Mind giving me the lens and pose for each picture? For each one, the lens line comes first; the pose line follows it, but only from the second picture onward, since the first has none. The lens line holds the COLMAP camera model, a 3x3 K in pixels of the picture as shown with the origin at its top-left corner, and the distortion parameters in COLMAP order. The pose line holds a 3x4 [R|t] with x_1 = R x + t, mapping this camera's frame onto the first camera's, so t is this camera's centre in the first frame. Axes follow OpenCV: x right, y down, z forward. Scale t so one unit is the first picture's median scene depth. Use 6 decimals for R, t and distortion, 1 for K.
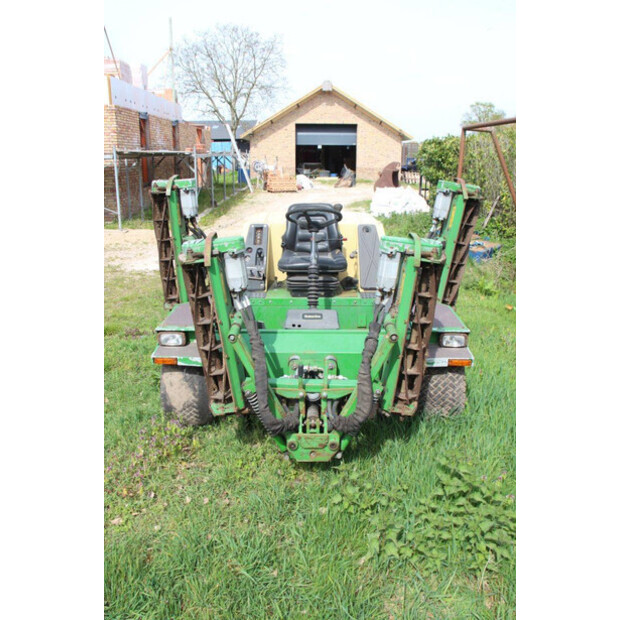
lens RADIAL K [[543.5, 0, 310.0], [0, 543.5, 310.0], [0, 0, 1]] dist [-0.043414, -0.000102]
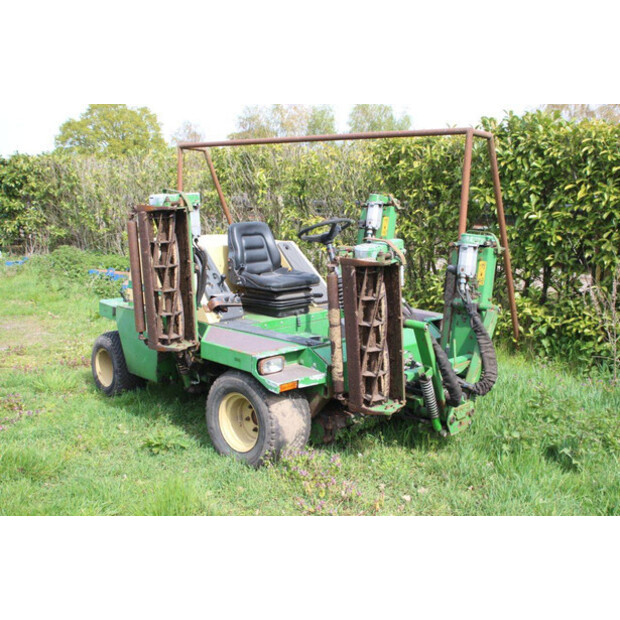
lens RADIAL K [[740.8, 0, 310.0], [0, 740.8, 310.0], [0, 0, 1]] dist [0.009423, 0.020897]
pose [[0.694657, -0.119836, 0.709289, -0.951584], [0.197269, 0.979960, -0.027632, 0.008261], [-0.691763, 0.159115, 0.704376, 0.064094]]
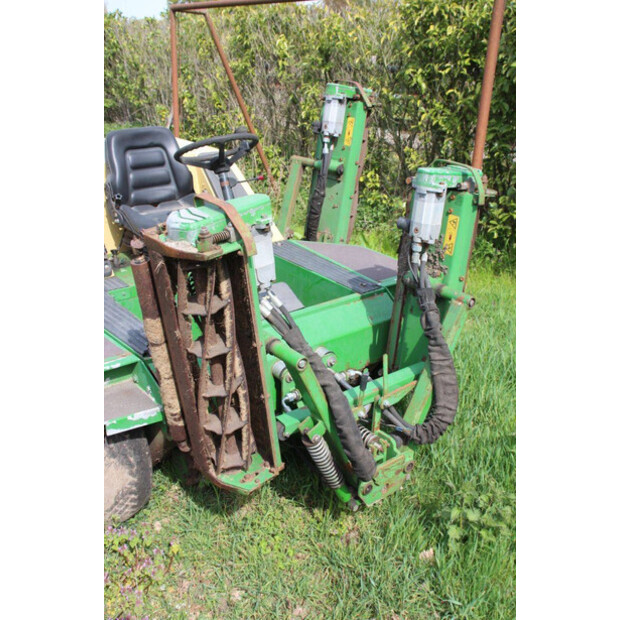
lens RADIAL K [[659.2, 0, 310.0], [0, 659.2, 310.0], [0, 0, 1]] dist [-0.087542, 0.227871]
pose [[0.787316, -0.234356, 0.570272, -0.374770], [0.172008, 0.971708, 0.161854, -0.086701], [-0.592070, -0.029339, 0.805353, 0.278713]]
